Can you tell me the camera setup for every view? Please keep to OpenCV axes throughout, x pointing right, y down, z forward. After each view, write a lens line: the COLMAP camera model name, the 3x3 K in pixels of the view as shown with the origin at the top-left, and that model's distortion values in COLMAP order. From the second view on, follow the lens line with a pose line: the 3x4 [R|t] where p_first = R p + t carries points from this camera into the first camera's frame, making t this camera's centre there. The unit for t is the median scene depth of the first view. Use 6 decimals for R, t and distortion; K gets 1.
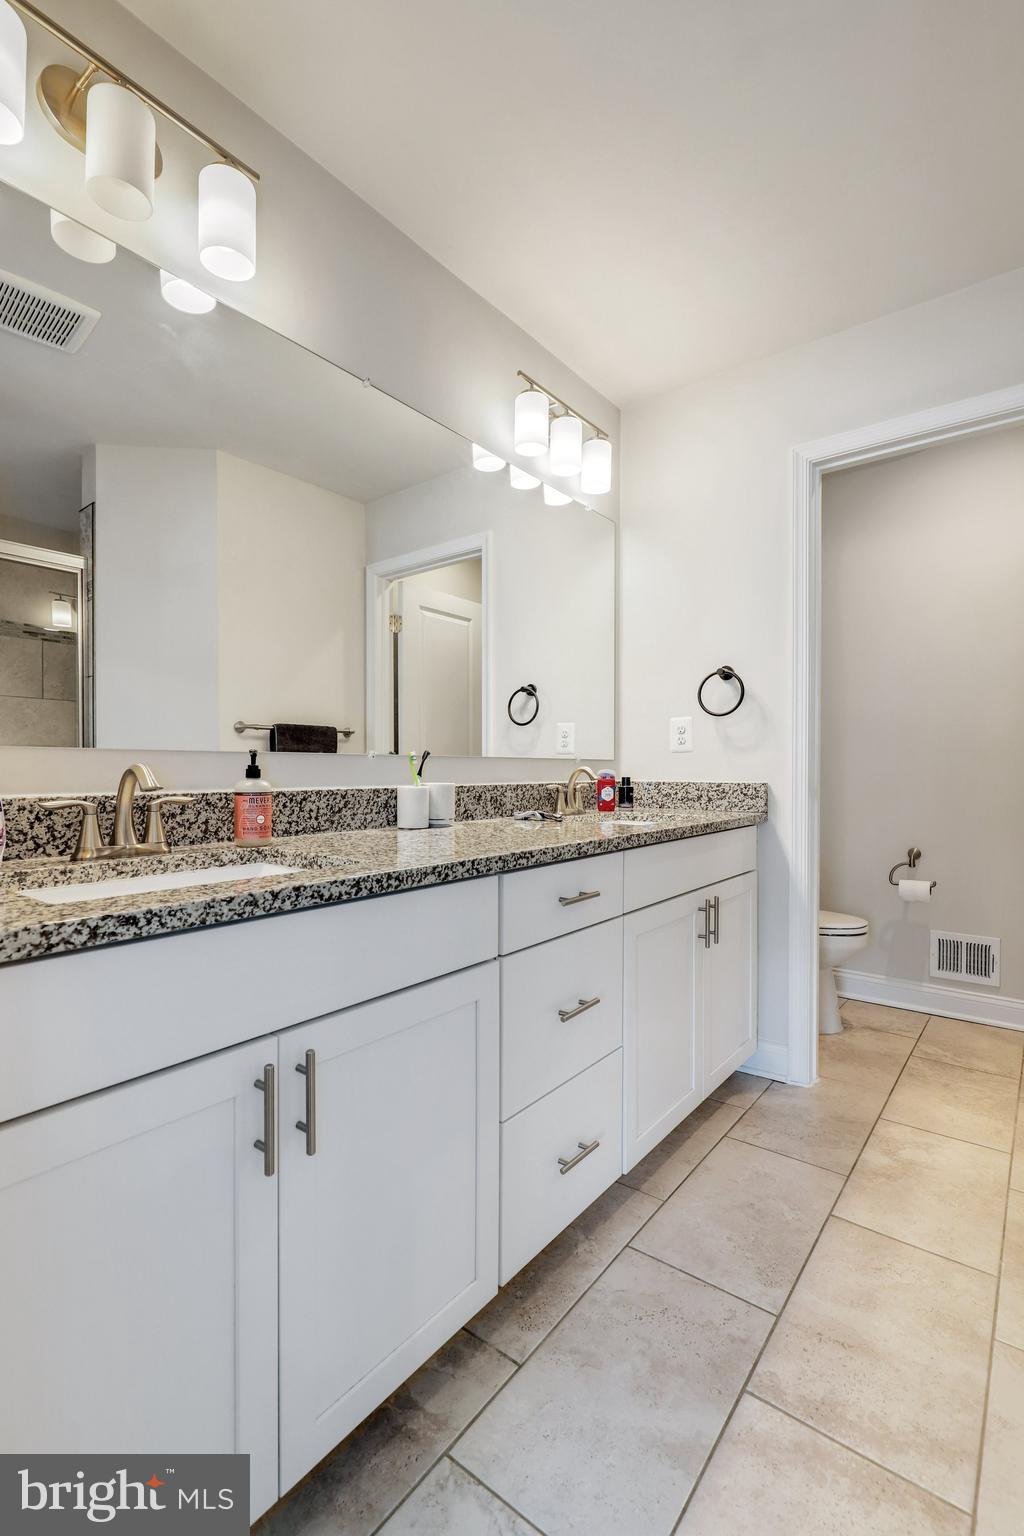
lens RADIAL K [[697.1, 0, 511.7], [0, 697.1, 769.7], [0, 0, 1]] dist [0.000100, -0.000009]
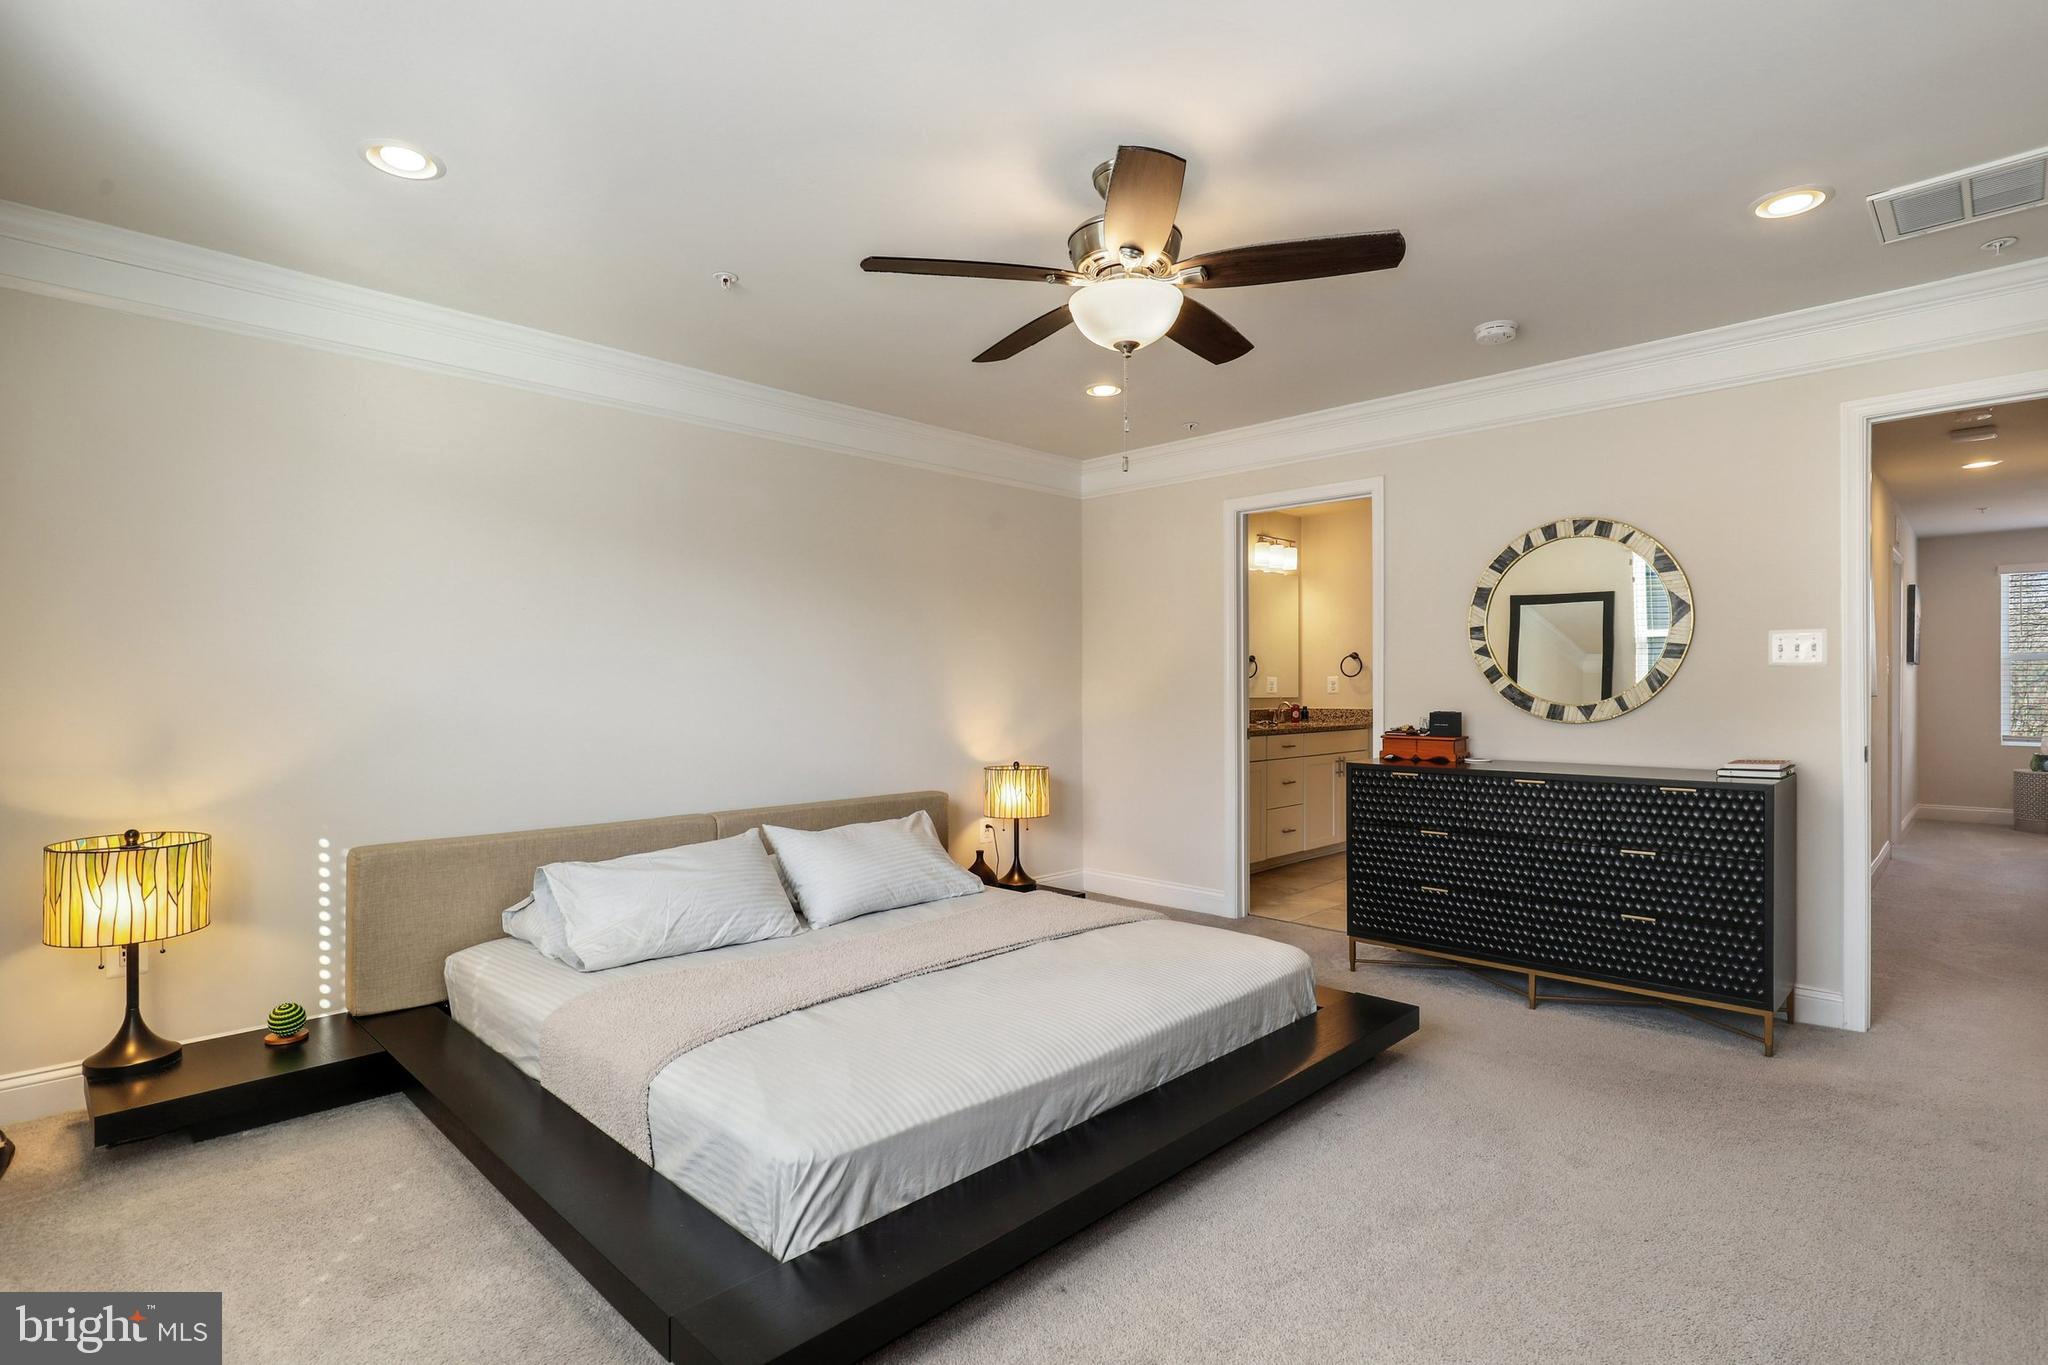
lens RADIAL K [[988.9, 0, 1025.6], [0, 988.9, 688.4], [0, 0, 1]] dist [0.001312, 0.000246]
pose [[0.993075, -0.002602, -0.117452, -0.316564], [0.002149, 0.999990, -0.003984, -0.032808], [0.117461, 0.003705, 0.993071, -2.027188]]
